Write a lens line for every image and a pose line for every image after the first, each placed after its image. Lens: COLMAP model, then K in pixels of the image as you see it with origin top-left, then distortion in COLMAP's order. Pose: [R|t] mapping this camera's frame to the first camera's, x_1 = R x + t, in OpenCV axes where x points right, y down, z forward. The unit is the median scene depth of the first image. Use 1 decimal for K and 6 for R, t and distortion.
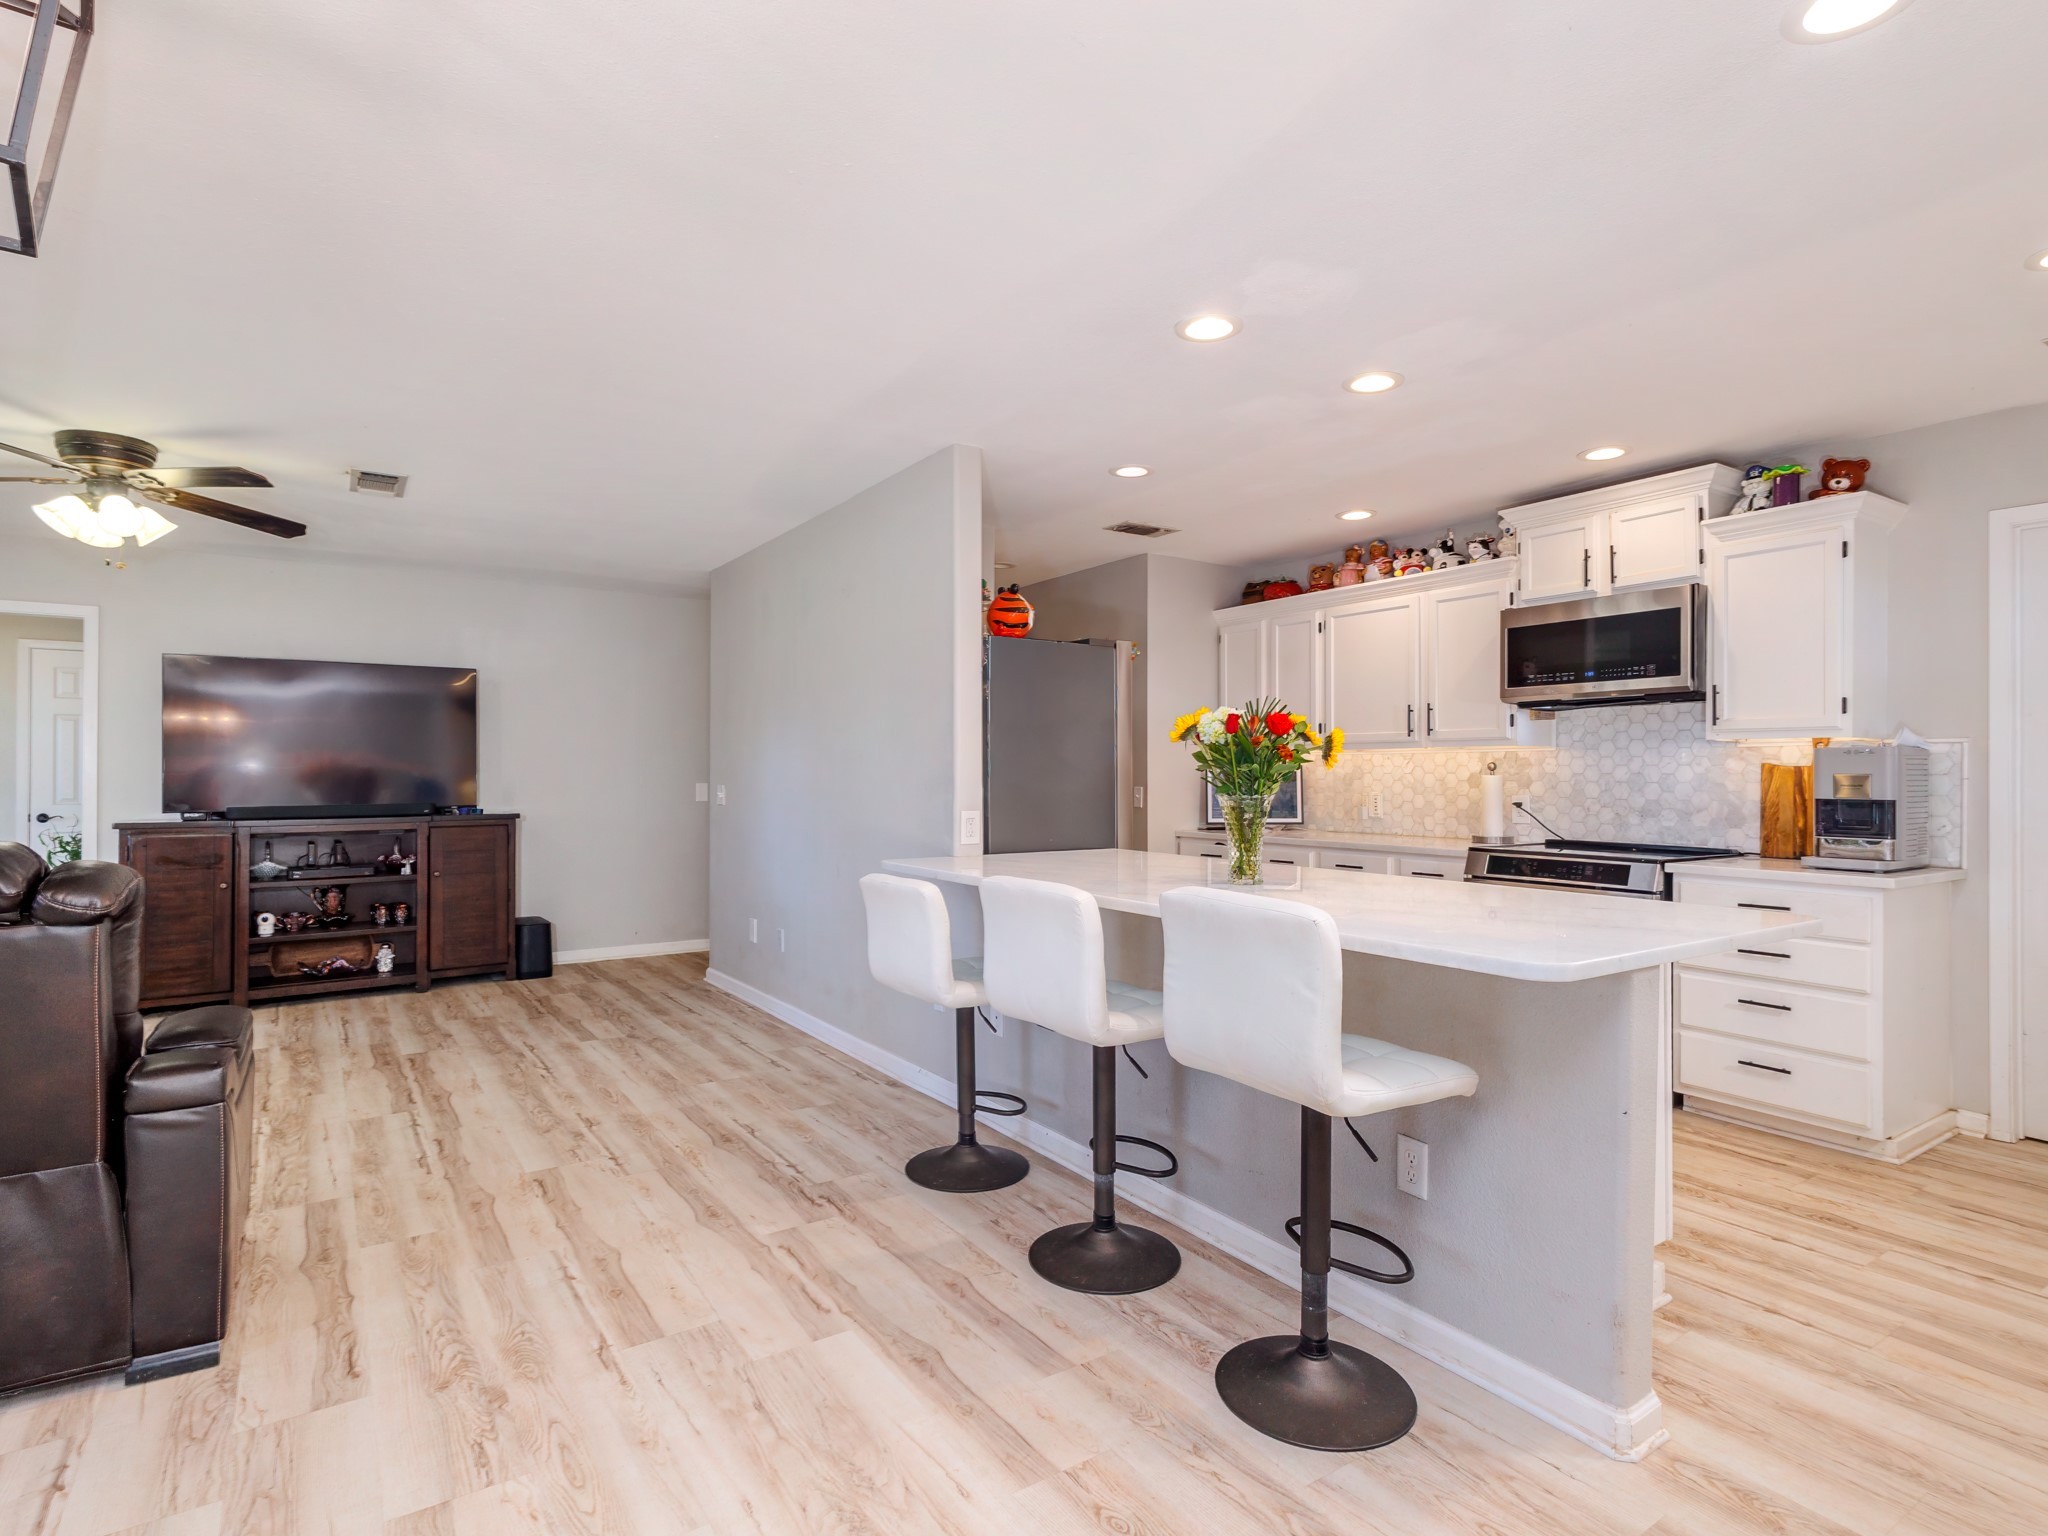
lens RADIAL K [[1063.6, 0, 1024.0], [0, 1063.6, 768.0], [0, 0, 1]] dist [0.003215, 0.001042]
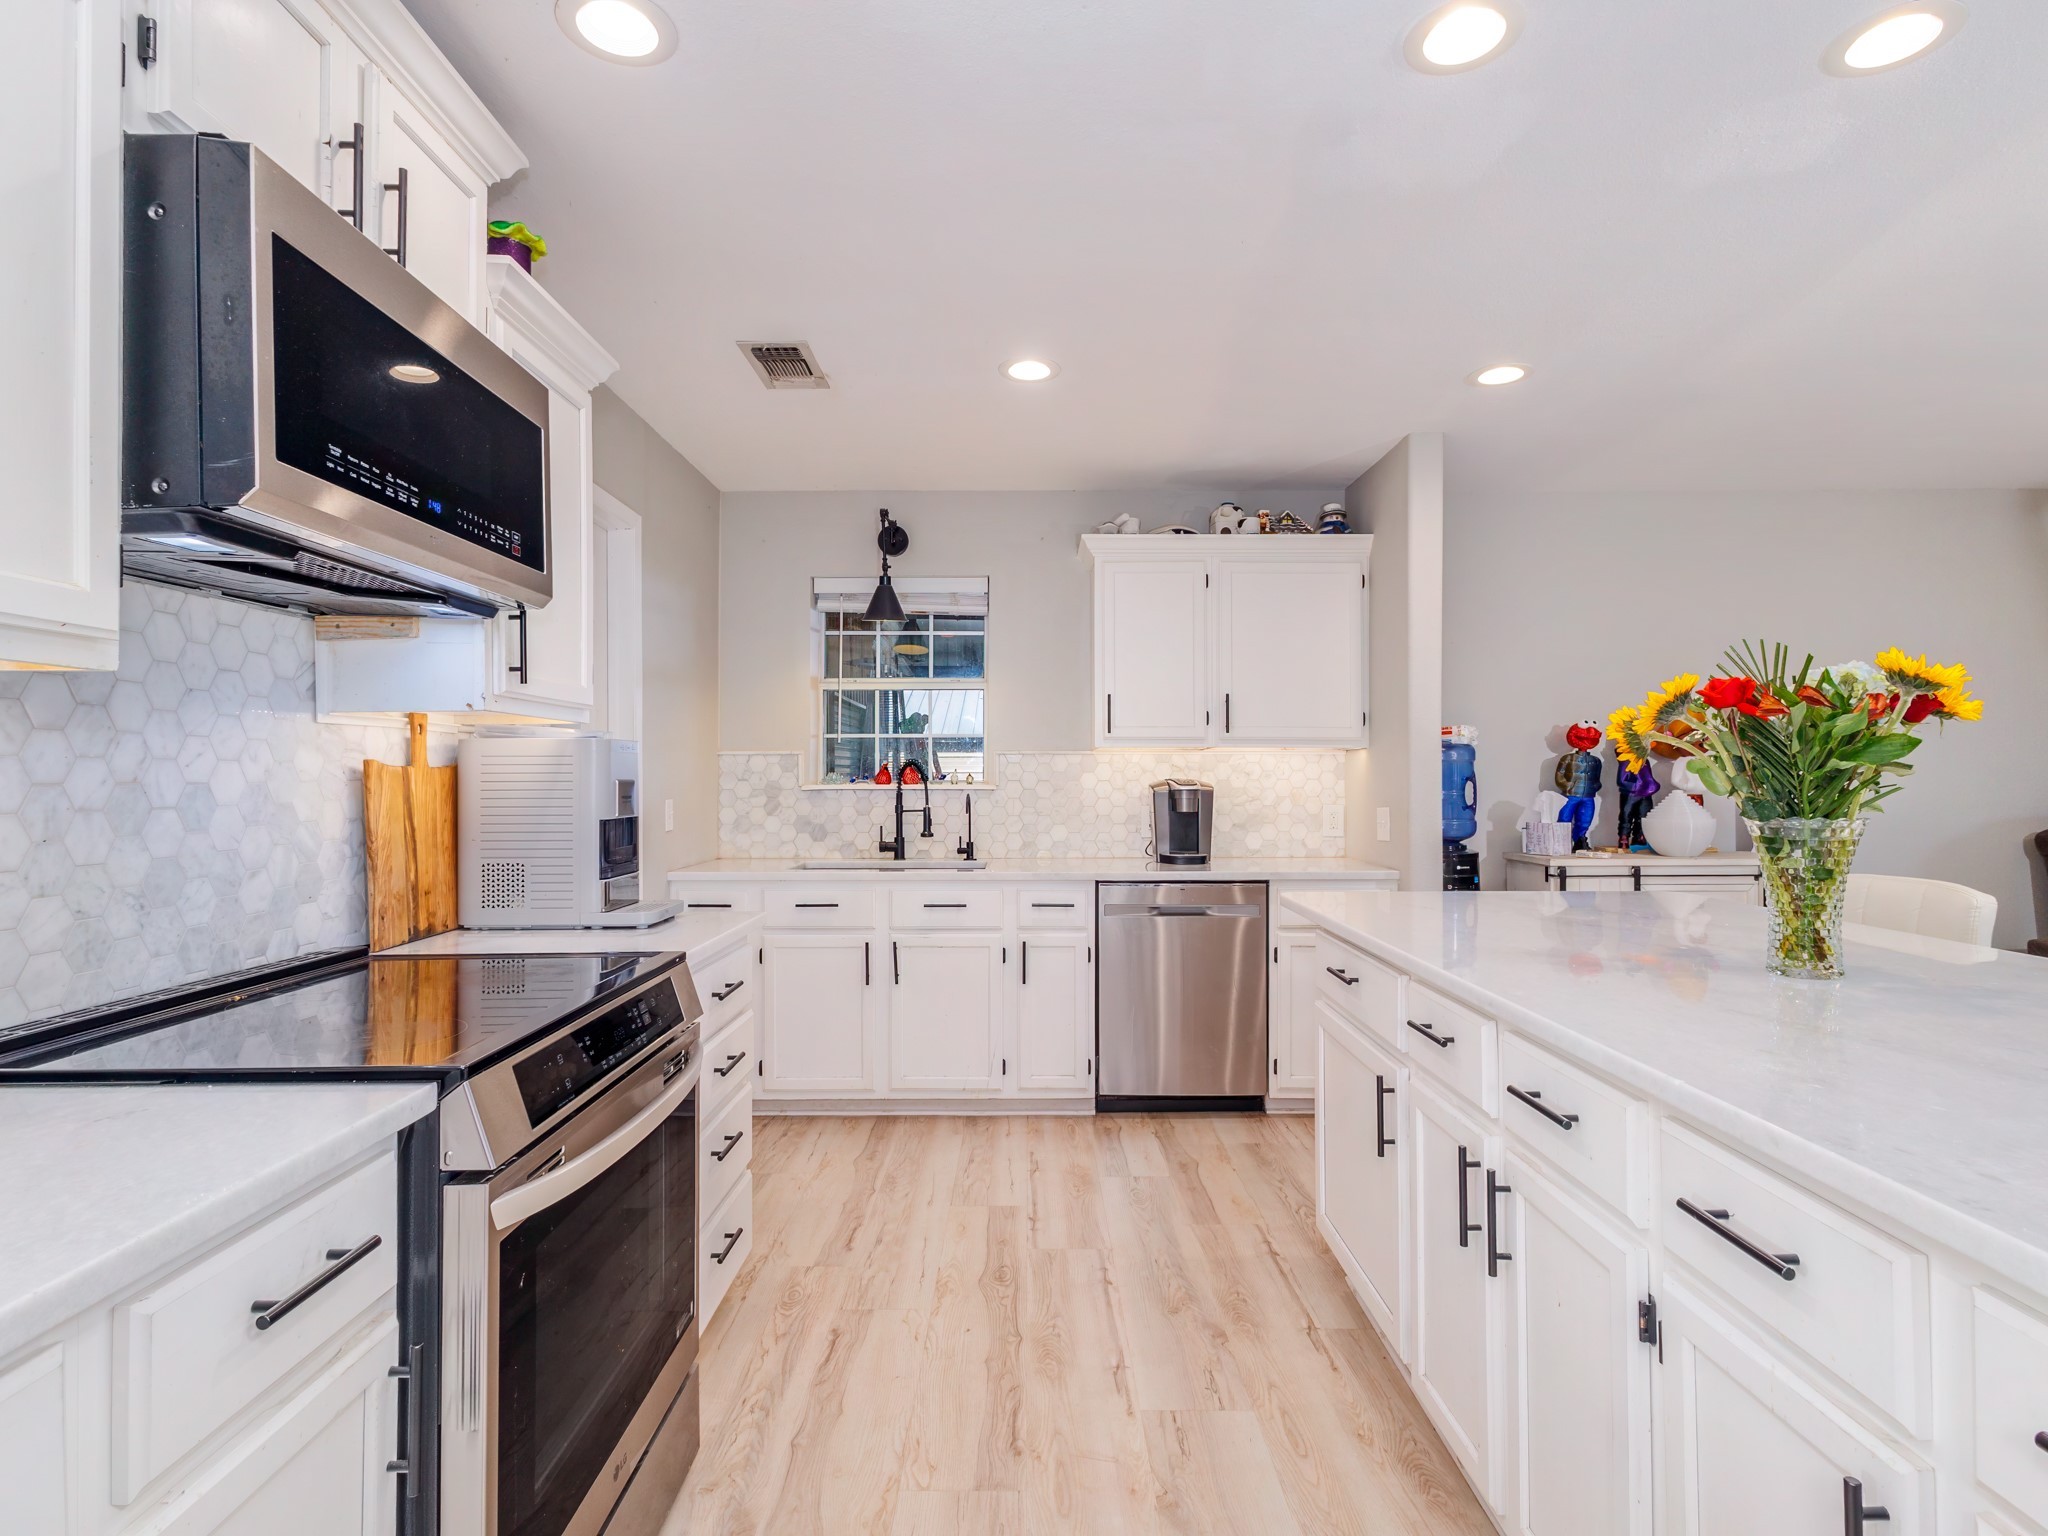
lens RADIAL K [[1063.6, 0, 1024.0], [0, 1063.6, 768.0], [0, 0, 1]] dist [0.003215, 0.001042]
pose [[-0.831559, 0.001114, 0.555435, 0.182254], [-0.004477, 0.999952, -0.008707, 0.002448], [-0.555418, -0.009727, -0.831514, 1.305585]]
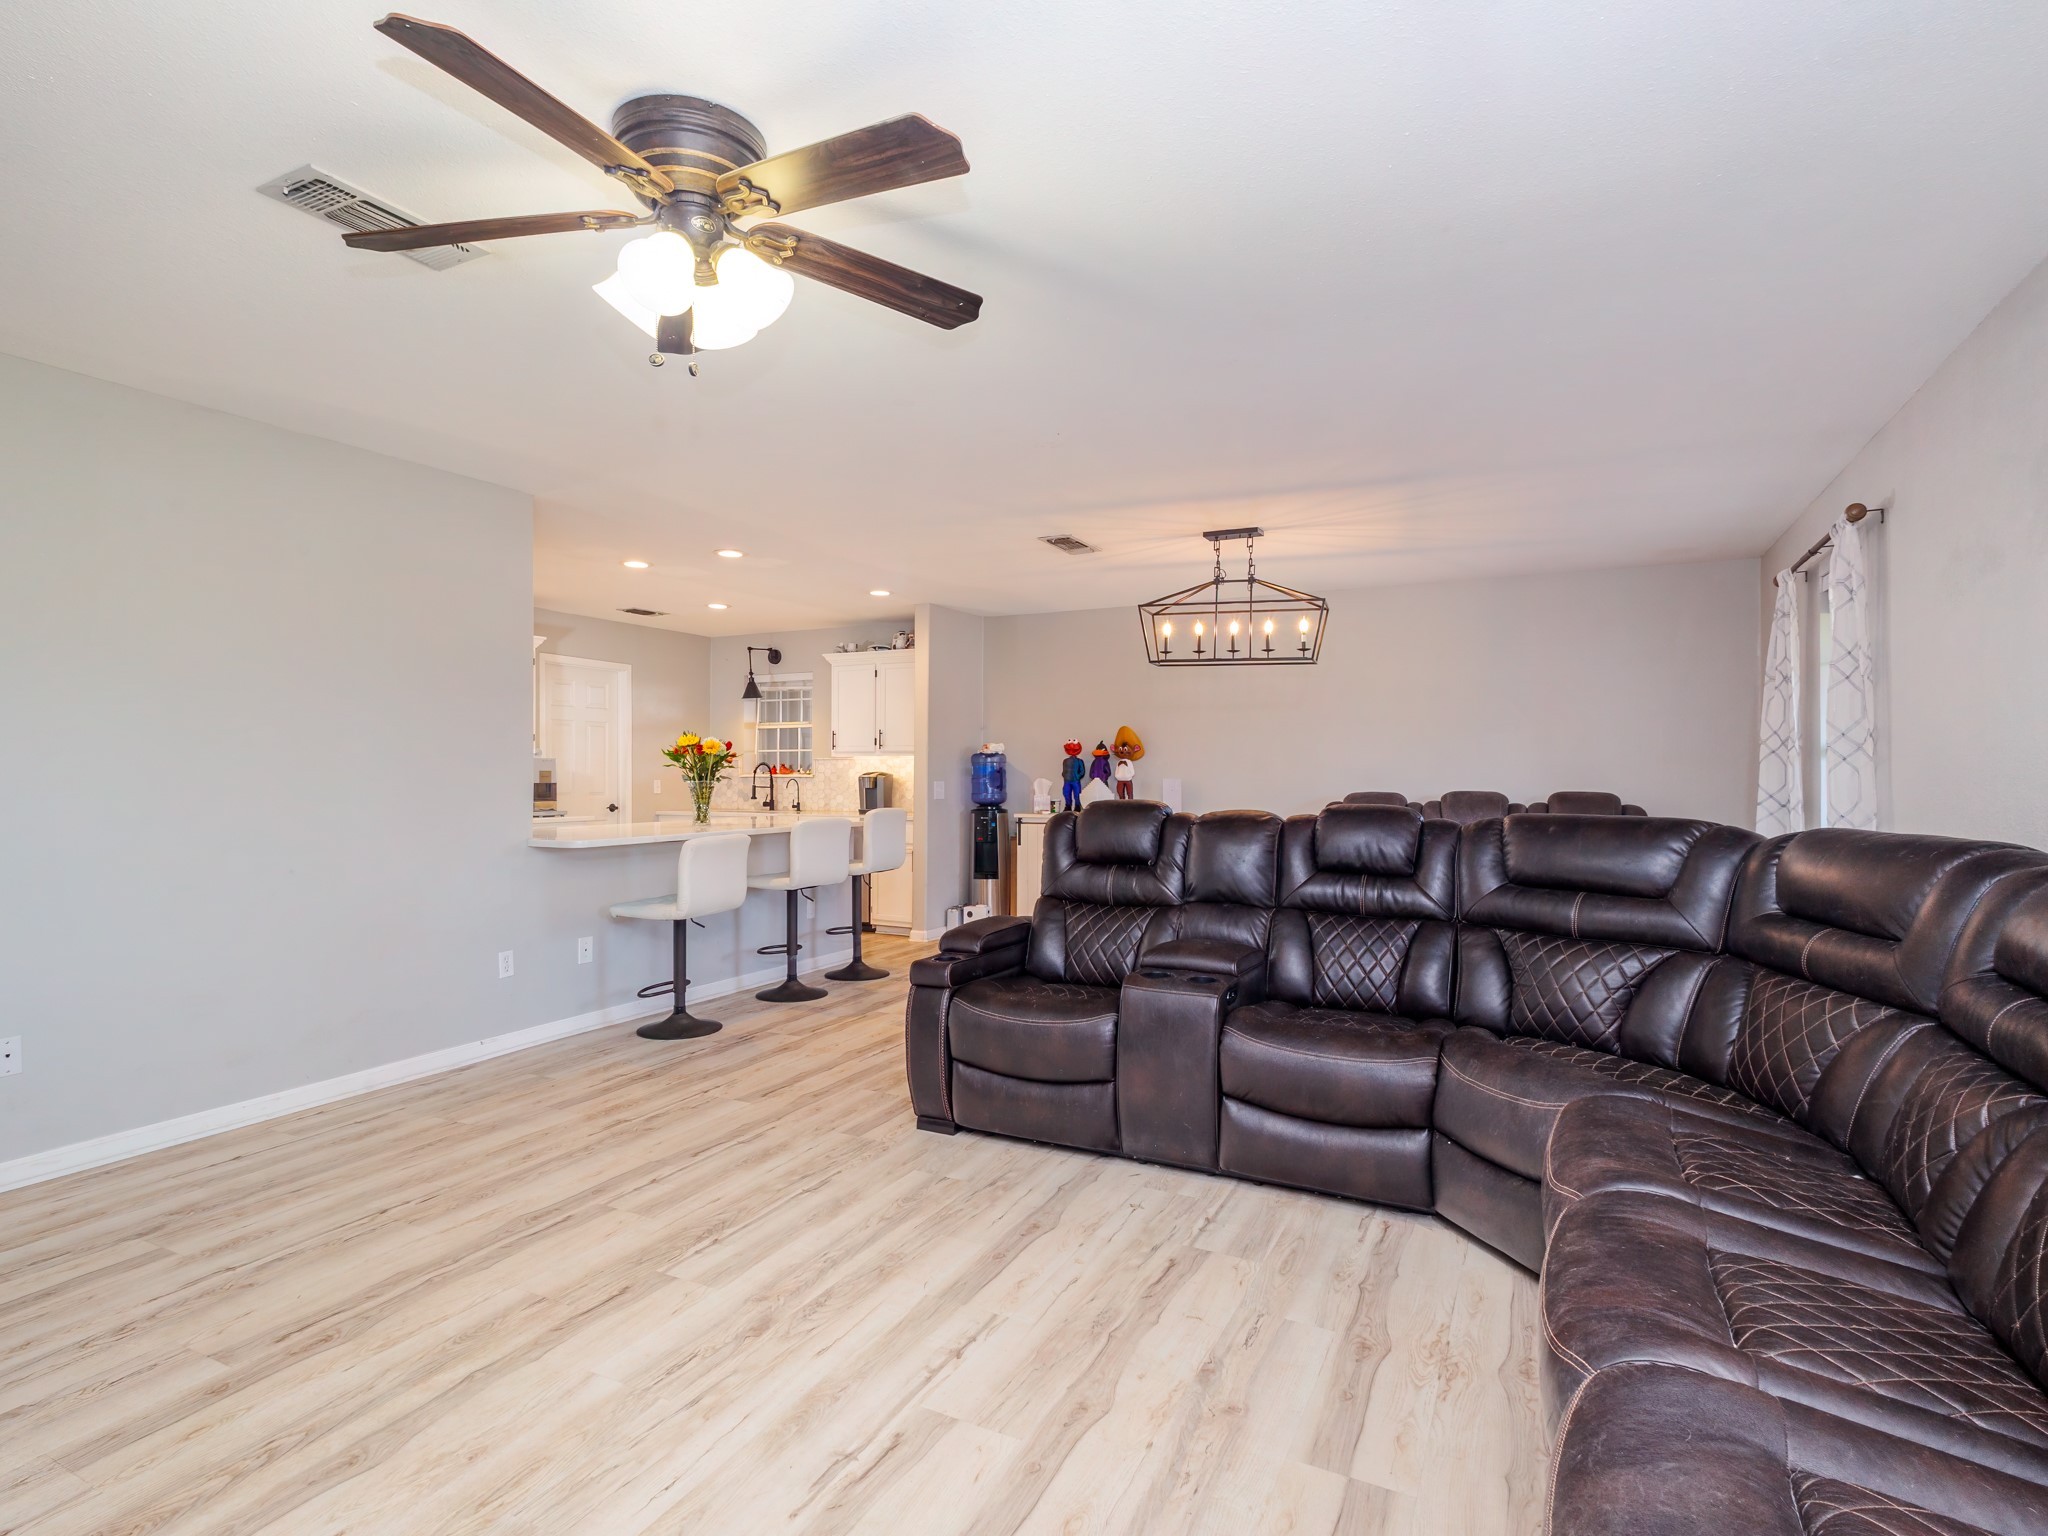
lens RADIAL K [[1063.6, 0, 1024.0], [0, 1063.6, 768.0], [0, 0, 1]] dist [0.003215, 0.001042]
pose [[-0.489645, -0.000219, 0.871922, -1.403107], [-0.006842, 0.999970, -0.003591, 0.001104], [-0.871895, -0.007724, -0.489632, 1.110487]]
